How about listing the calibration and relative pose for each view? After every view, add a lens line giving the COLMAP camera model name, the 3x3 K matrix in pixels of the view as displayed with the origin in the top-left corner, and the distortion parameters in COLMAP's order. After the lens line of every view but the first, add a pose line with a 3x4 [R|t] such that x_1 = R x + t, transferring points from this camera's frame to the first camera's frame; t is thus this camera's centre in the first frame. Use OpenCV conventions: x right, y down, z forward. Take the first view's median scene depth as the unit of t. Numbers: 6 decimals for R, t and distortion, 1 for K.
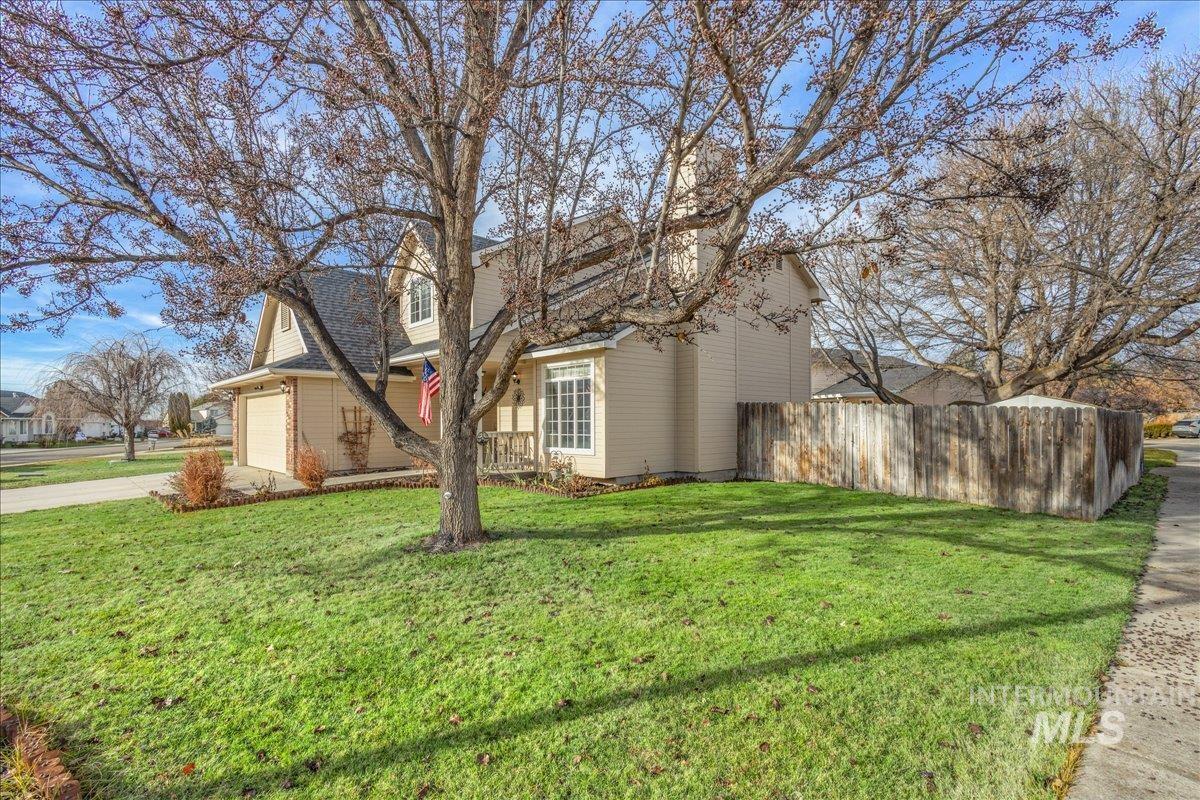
lens RADIAL K [[486.3, 0, 556.4], [0, 486.3, 397.6], [0, 0, 1]] dist [-0.002059, -0.000437]
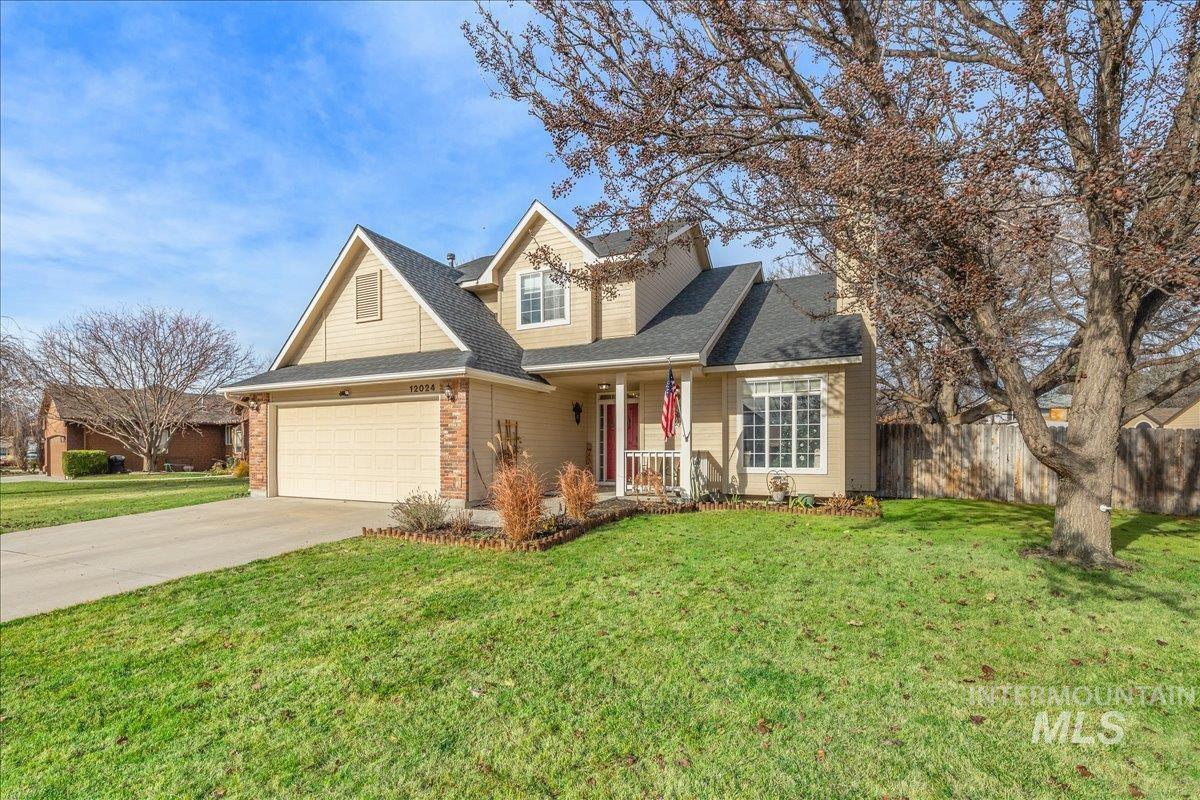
lens RADIAL K [[514.9, 0, 560.4], [0, 514.9, 405.8], [0, 0, 1]] dist [-0.002191, -0.000194]
pose [[0.953810, 0.030244, 0.298883, -0.935539], [-0.020543, 0.999157, -0.035546, 0.038057], [-0.299706, 0.027764, 0.953627, 0.231874]]
